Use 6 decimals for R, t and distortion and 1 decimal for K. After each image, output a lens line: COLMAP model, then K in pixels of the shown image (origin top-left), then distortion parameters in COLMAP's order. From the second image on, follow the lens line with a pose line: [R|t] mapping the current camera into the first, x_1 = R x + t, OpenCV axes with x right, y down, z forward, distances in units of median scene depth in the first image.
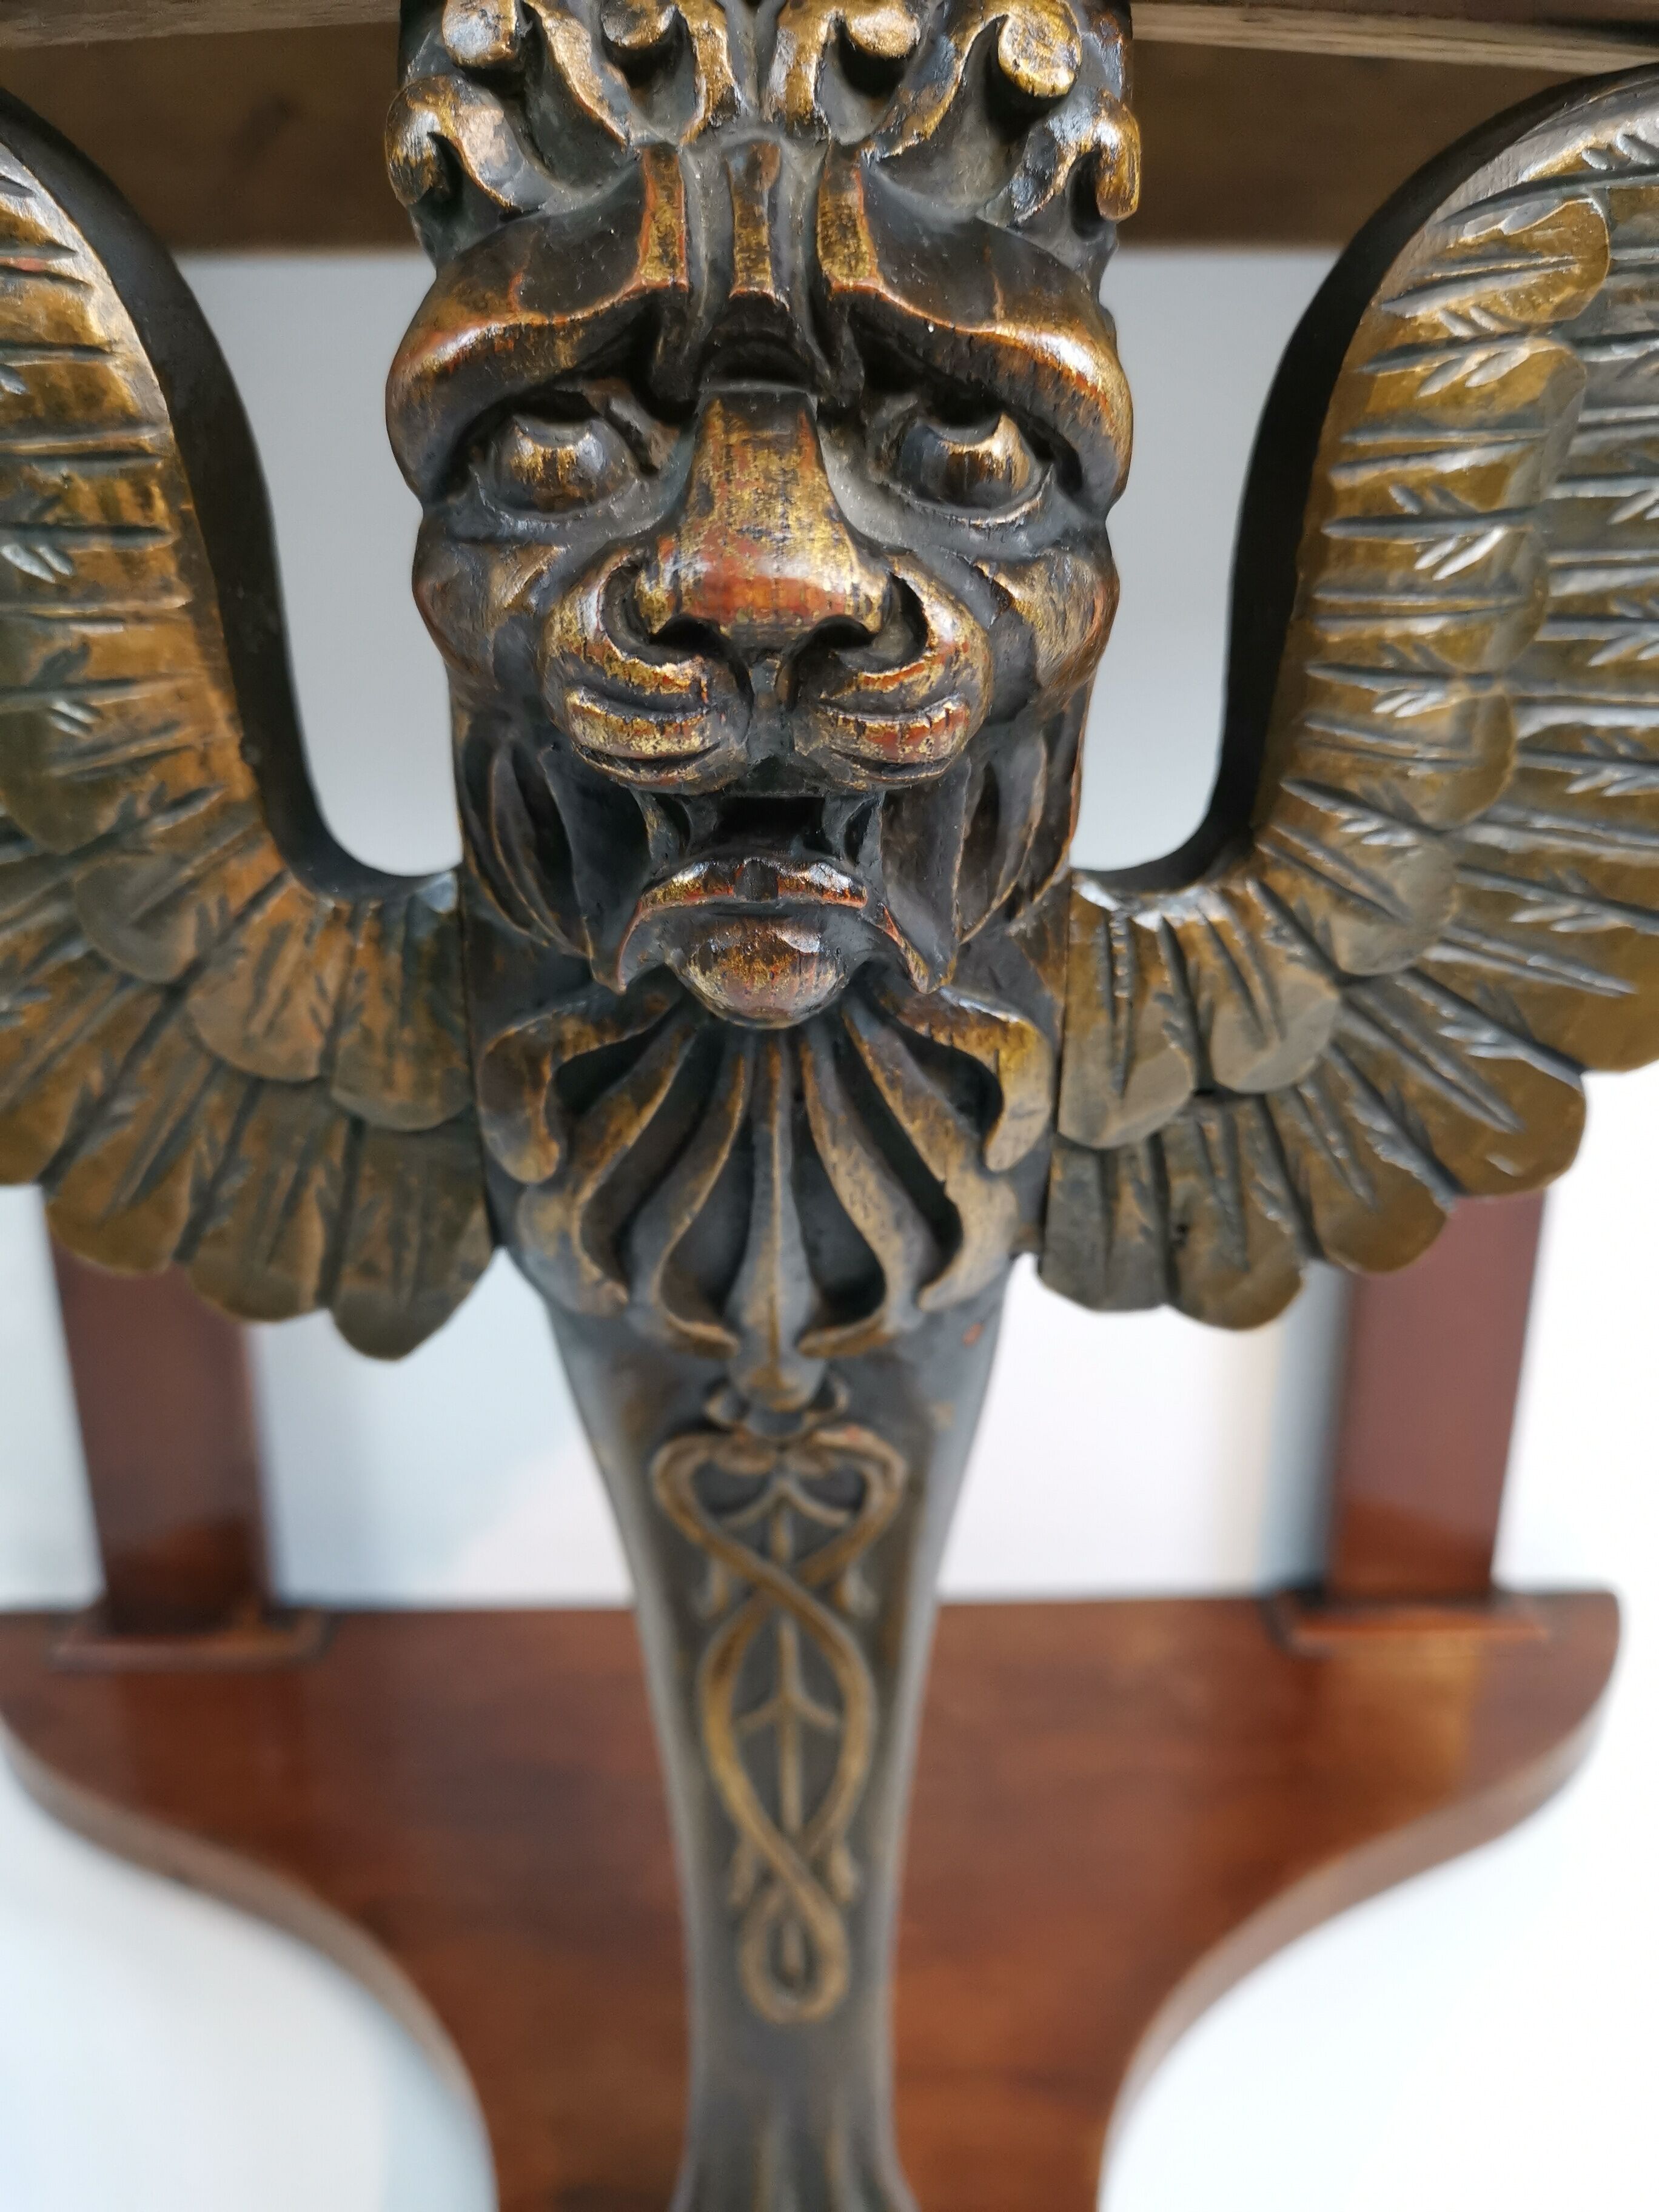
lens RADIAL K [[1763.0, 0, 829.5], [0, 1763.0, 1106.0], [0, 0, 1]] dist [-0.003463, -0.018937]
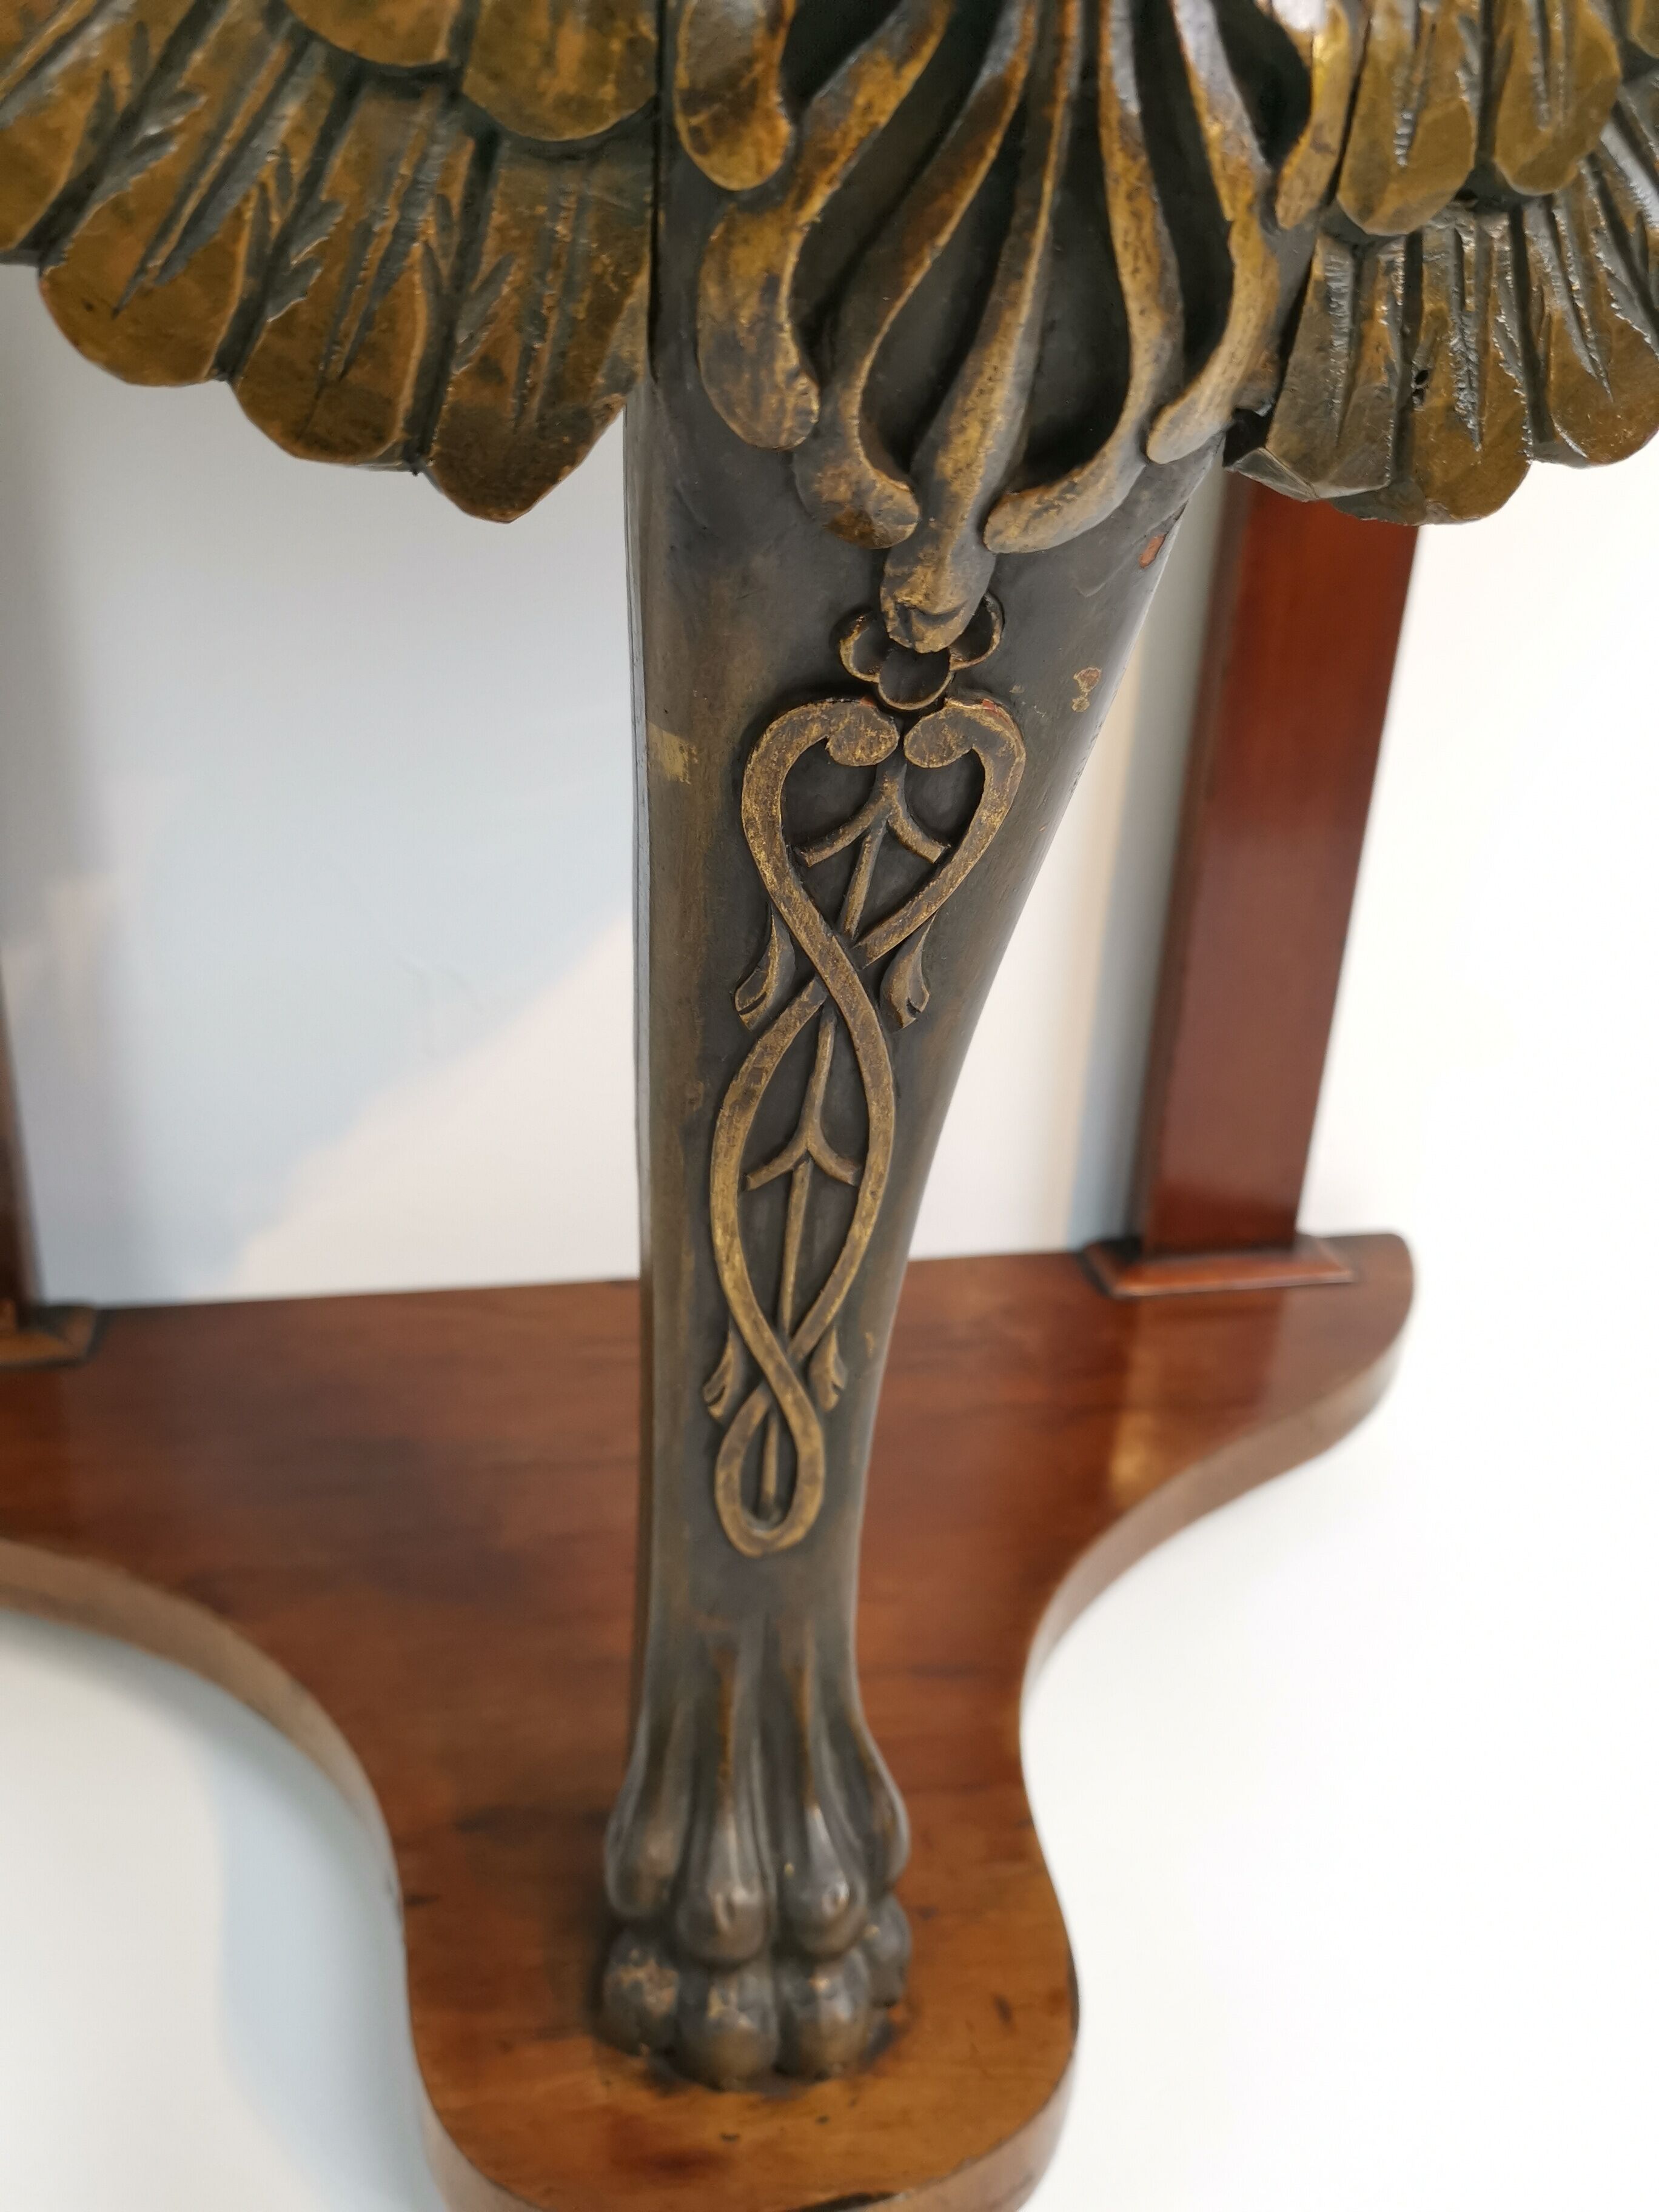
lens RADIAL K [[1763.0, 0, 829.5], [0, 1763.0, 1106.0], [0, 0, 1]] dist [-0.003463, -0.018937]
pose [[0.980480, -0.030109, 0.194301, -0.300931], [0.015103, 0.996819, 0.078256, 0.398242], [-0.196039, -0.073794, 0.977816, 0.188832]]
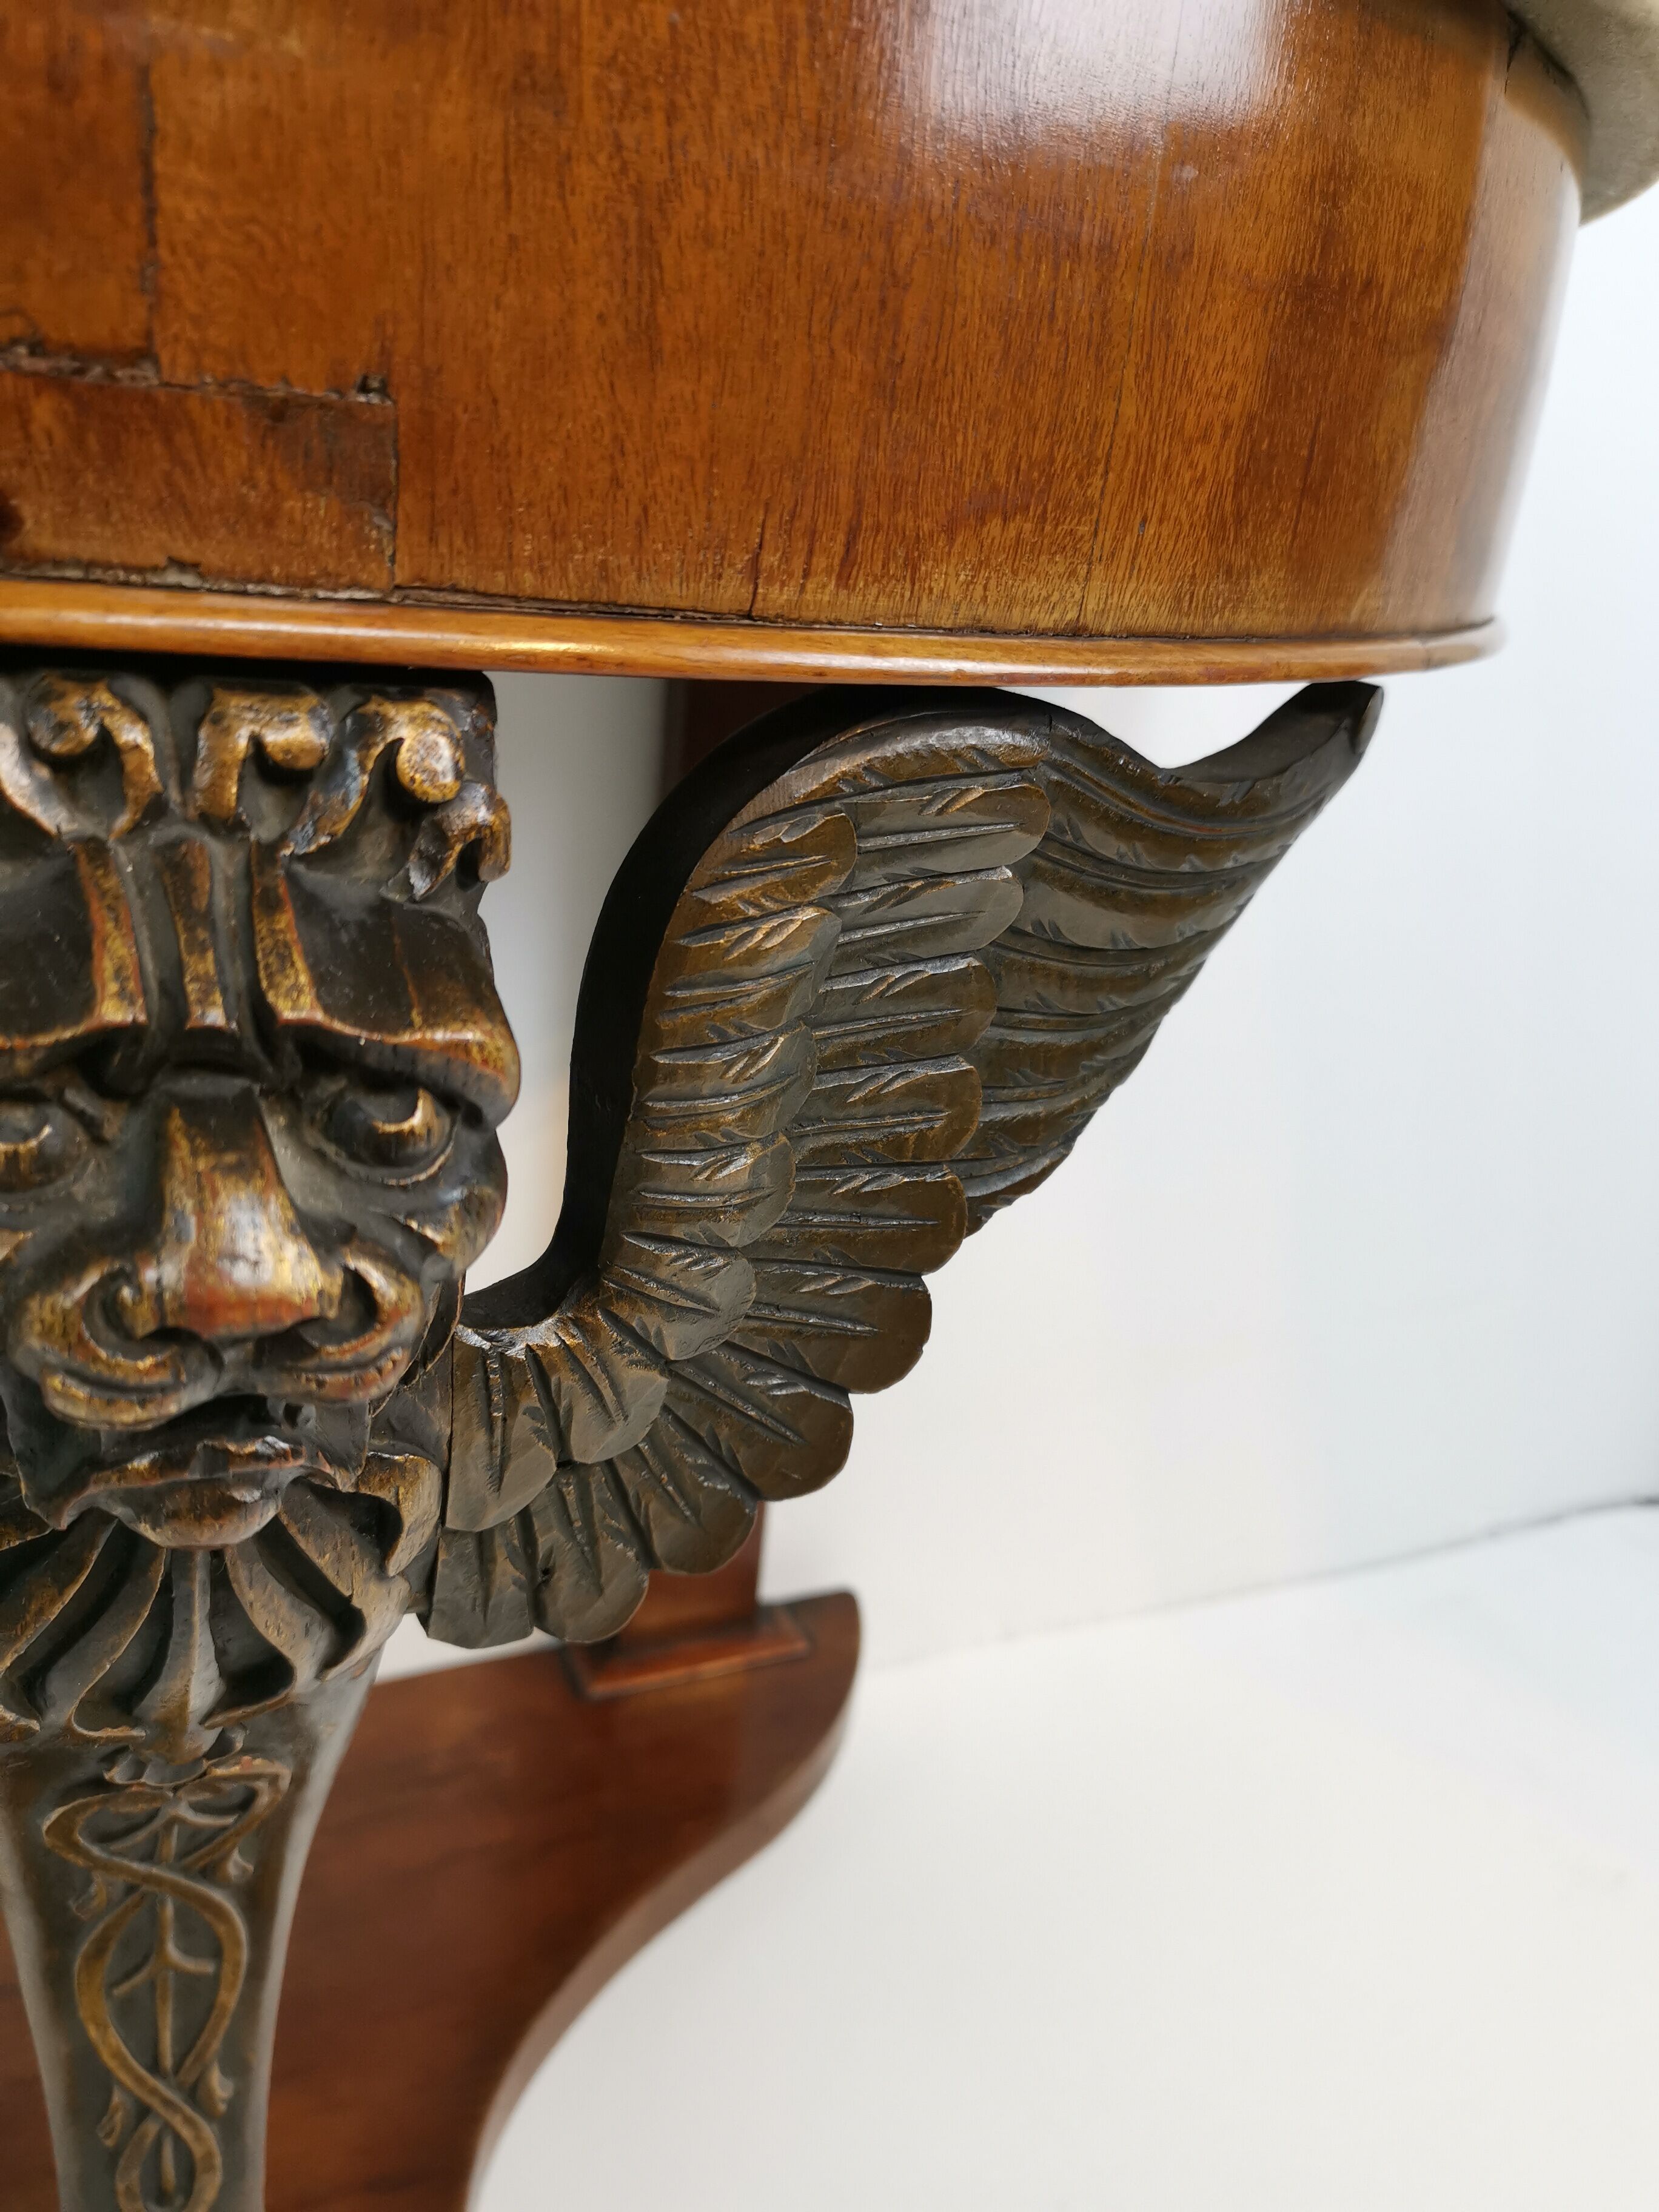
lens RADIAL K [[1763.0, 0, 829.5], [0, 1763.0, 1106.0], [0, 0, 1]] dist [-0.003463, -0.018937]
pose [[0.909664, -0.053282, 0.411913, -0.105976], [0.041650, 0.998441, 0.037172, -0.304586], [-0.413251, -0.016658, 0.910465, -0.158314]]
